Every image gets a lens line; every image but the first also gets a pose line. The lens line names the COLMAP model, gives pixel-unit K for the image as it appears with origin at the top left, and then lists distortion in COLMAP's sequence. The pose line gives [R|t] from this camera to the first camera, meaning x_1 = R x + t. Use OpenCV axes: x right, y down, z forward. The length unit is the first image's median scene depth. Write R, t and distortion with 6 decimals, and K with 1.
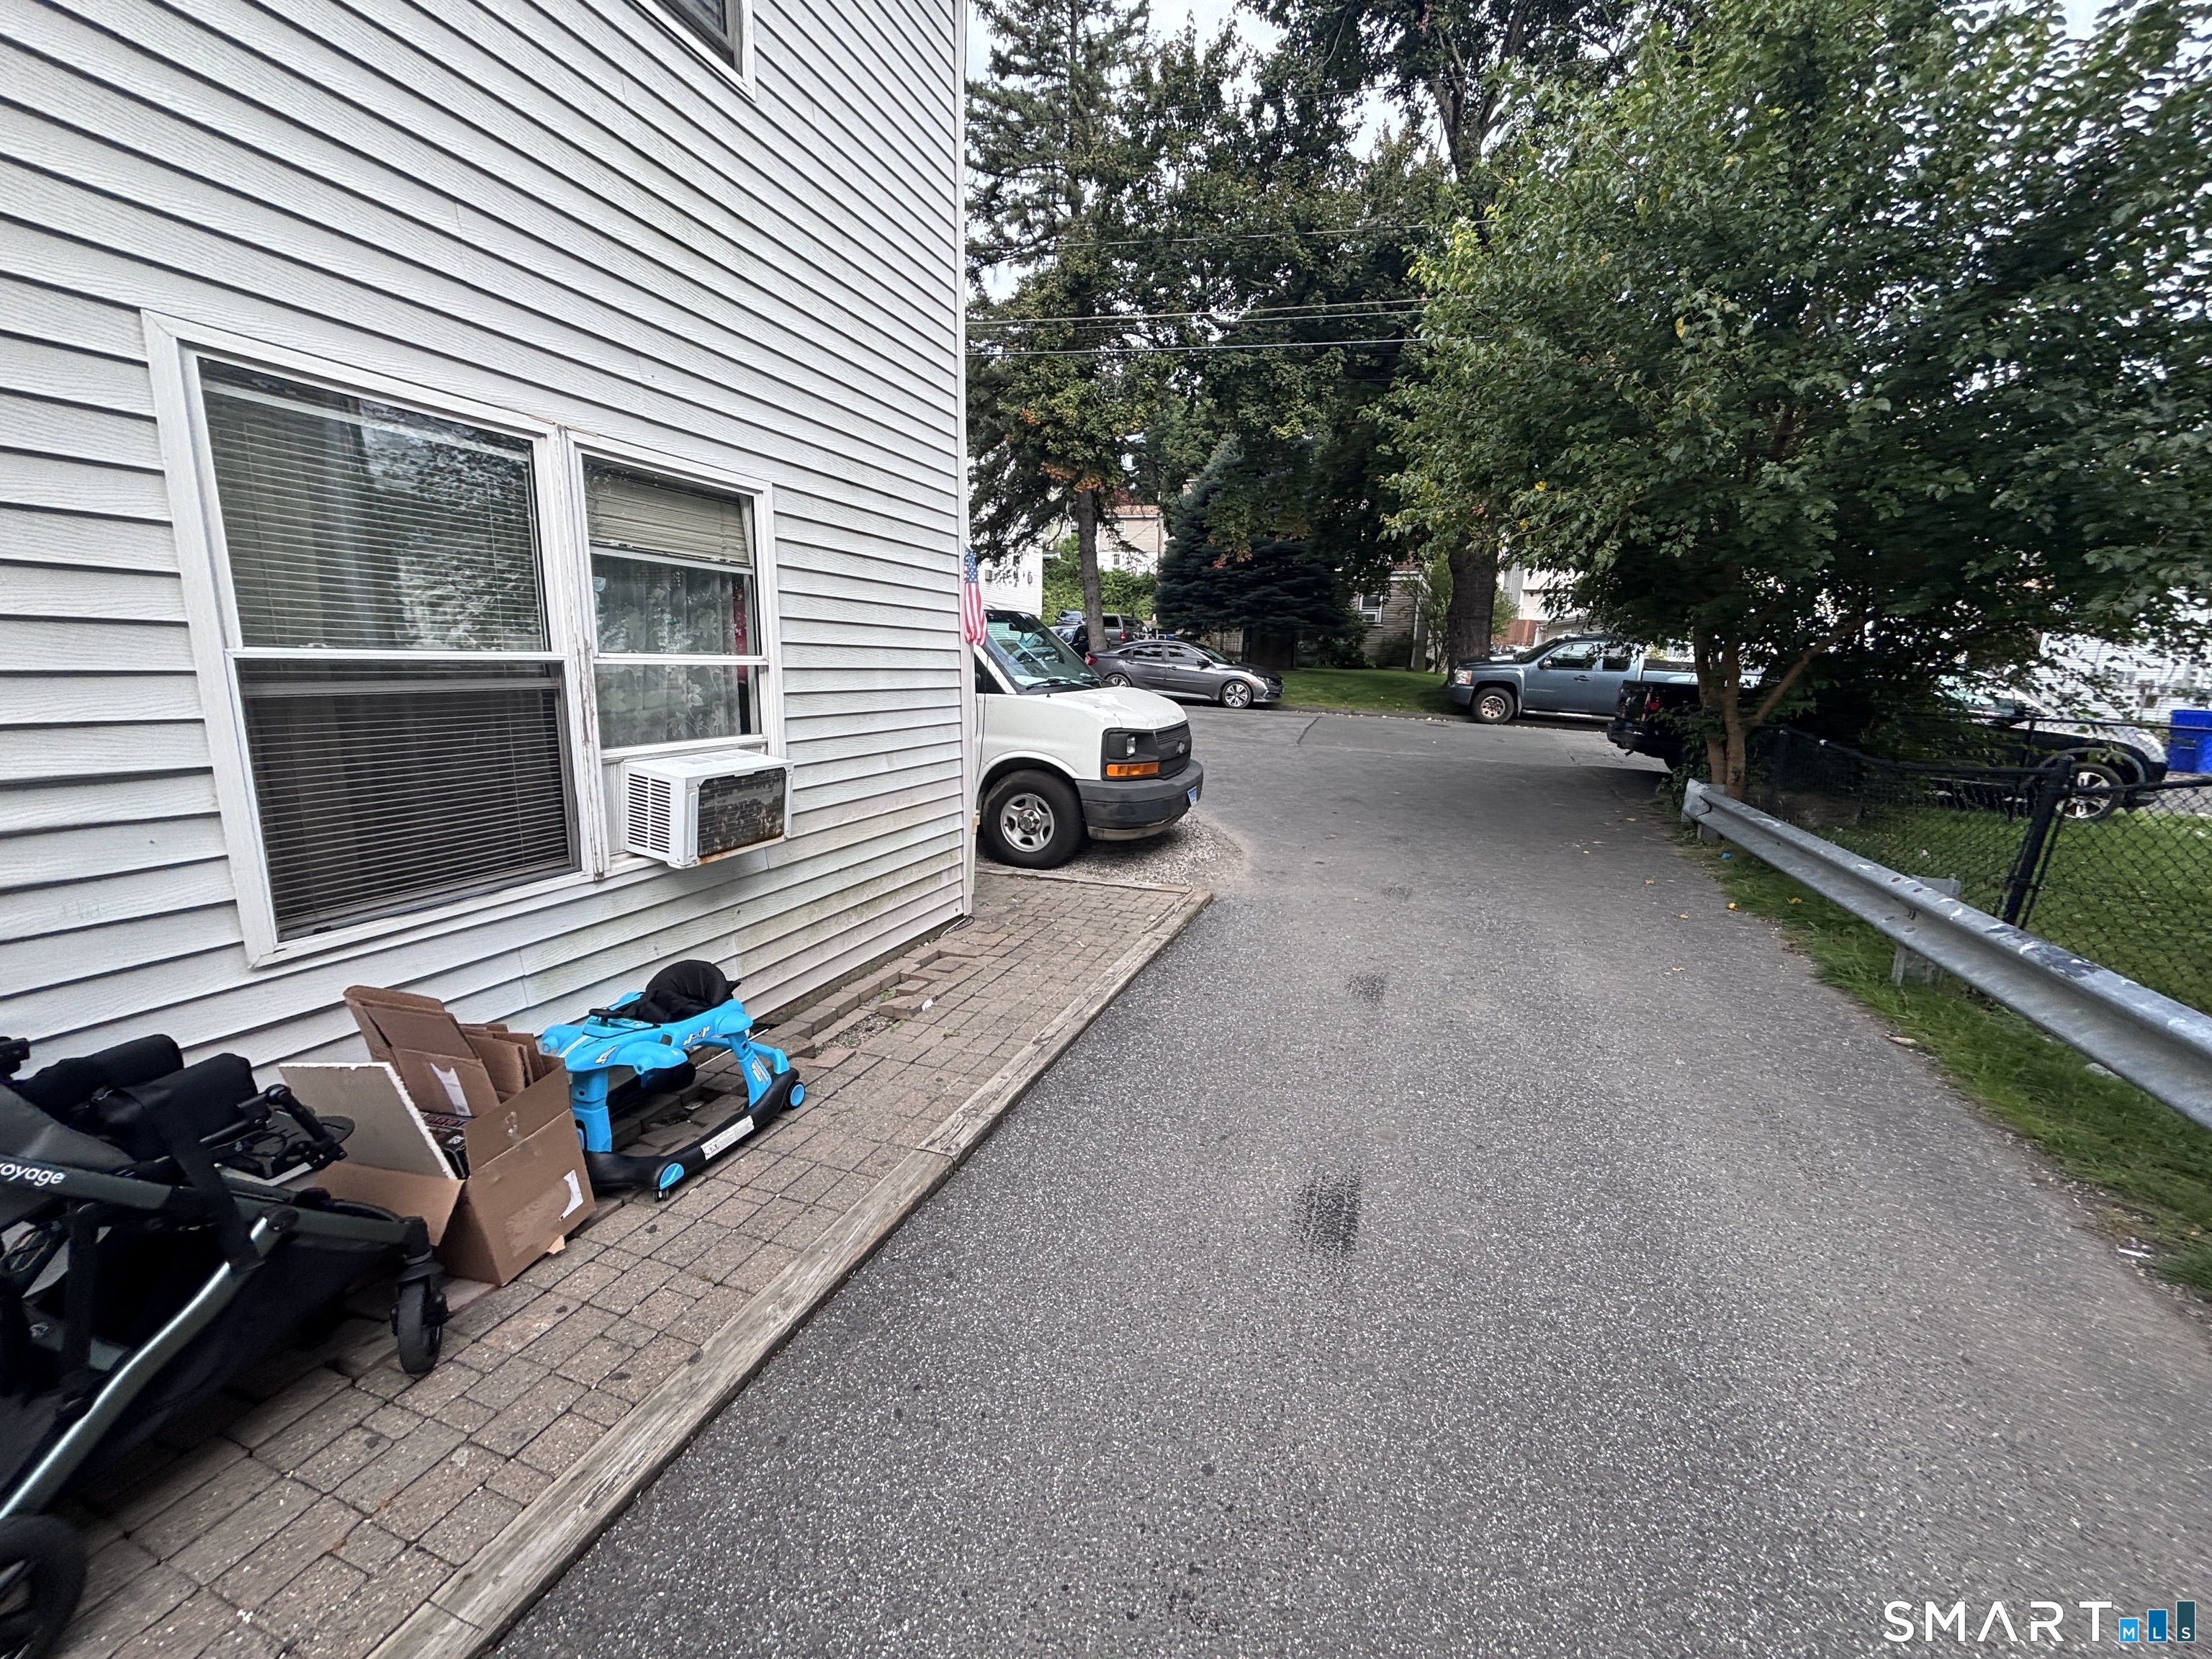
lens RADIAL K [[893.3, 0, 1101.6], [0, 893.3, 836.8], [0, 0, 1]] dist [0.004156, -0.002323]
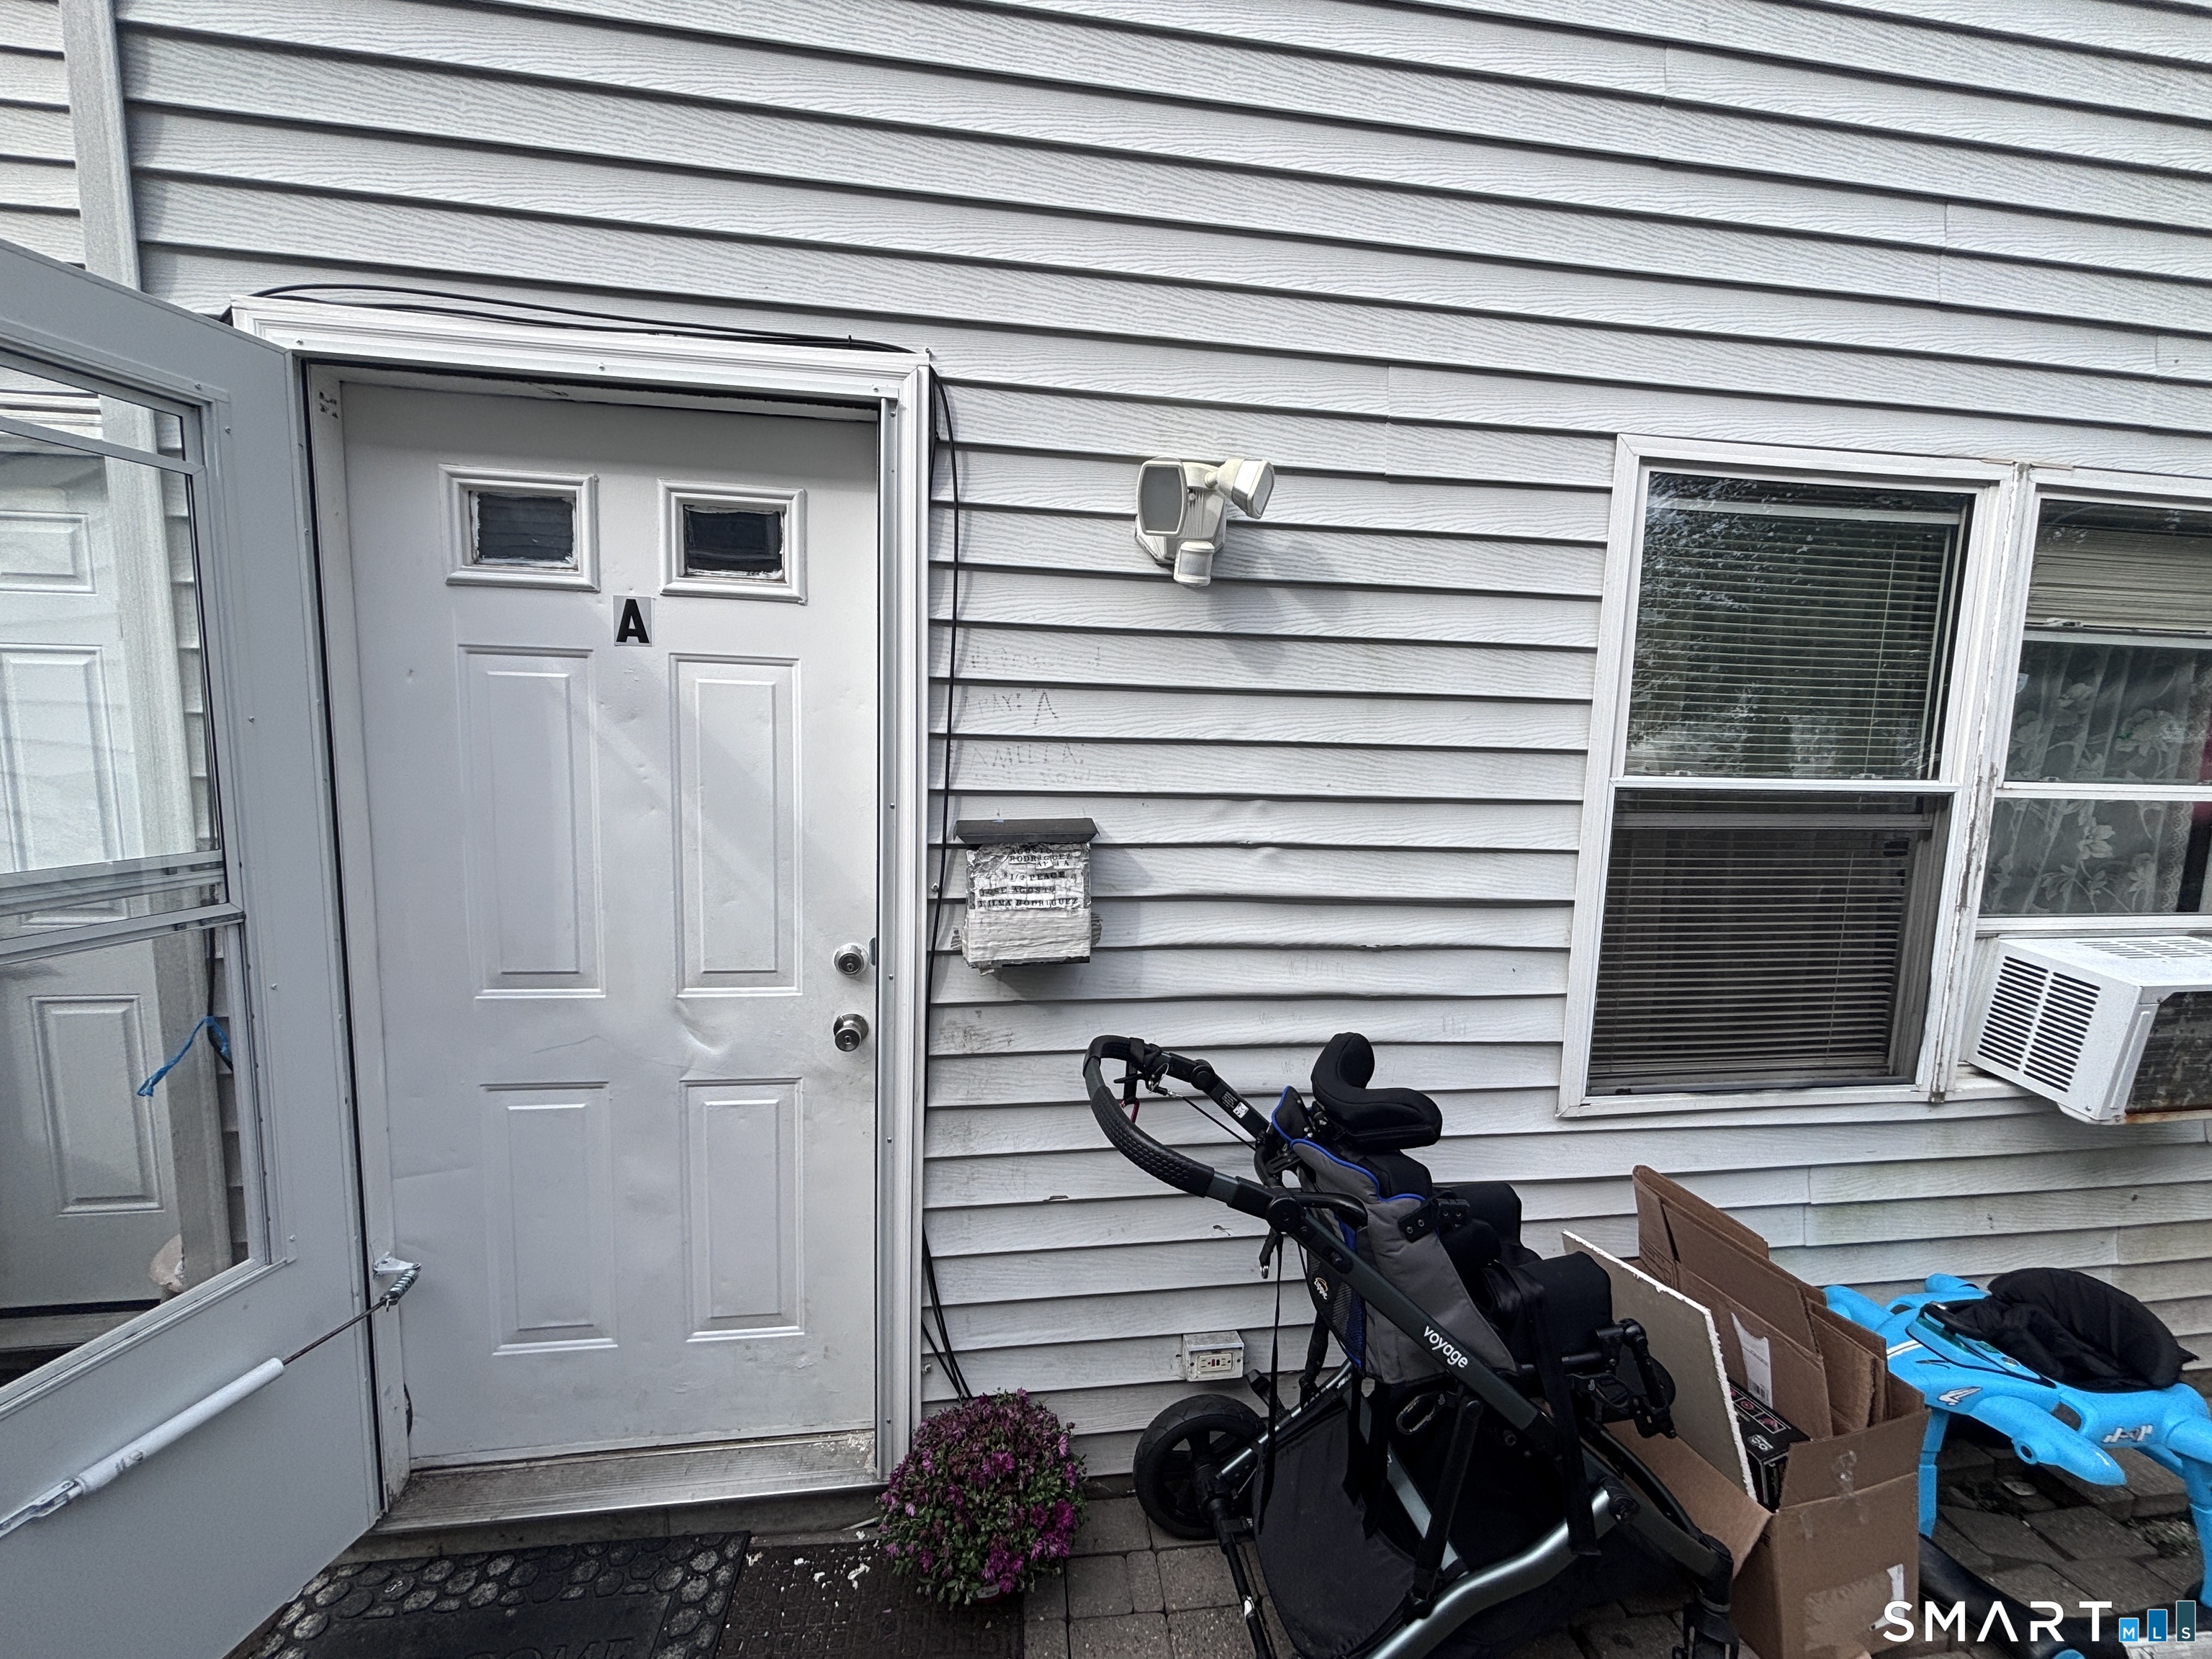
lens RADIAL K [[893.3, 0, 1096.1], [0, 893.3, 826.8], [0, 0, 1]] dist [0.004156, -0.002323]
pose [[0.480343, 0.092620, -0.872177, -0.313341], [-0.182950, 0.983115, 0.003643, -0.048898], [0.857788, 0.157815, 0.489177, 0.073074]]
